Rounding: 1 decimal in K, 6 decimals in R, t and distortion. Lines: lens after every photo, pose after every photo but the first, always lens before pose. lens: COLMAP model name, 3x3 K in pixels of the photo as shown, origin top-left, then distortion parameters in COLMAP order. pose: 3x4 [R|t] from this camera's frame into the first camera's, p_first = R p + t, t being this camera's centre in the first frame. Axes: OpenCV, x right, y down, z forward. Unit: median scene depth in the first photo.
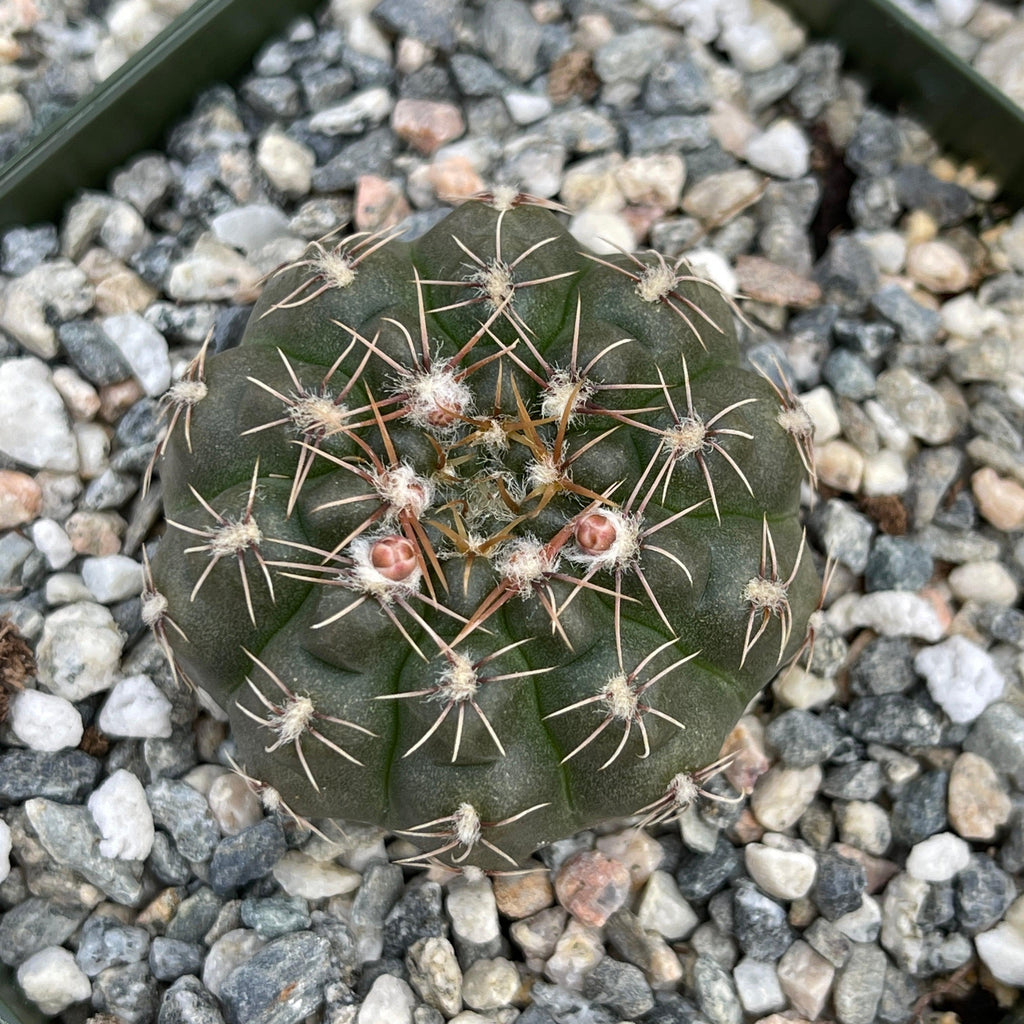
lens RADIAL K [[2253.9, 0, 547.3], [0, 2253.9, 532.2], [0, 0, 1]] dist [0.152890, -1.155609]
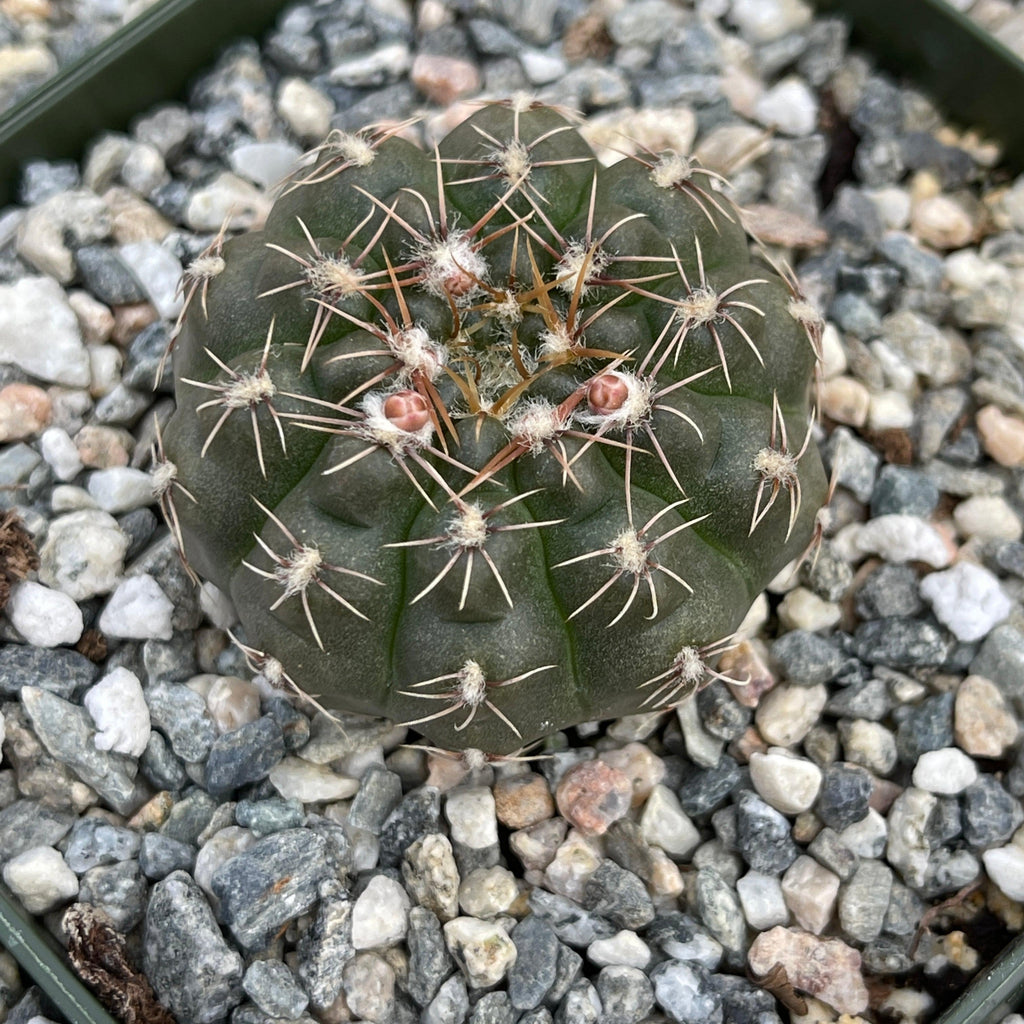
lens RADIAL K [[2253.9, 0, 547.3], [0, 2253.9, 532.2], [0, 0, 1]] dist [0.152890, -1.155609]
pose [[0.999711, 0.023000, 0.007039, -0.009934], [-0.021837, 0.990565, -0.135293, 0.177528], [-0.010085, 0.135100, 0.990781, 0.010627]]
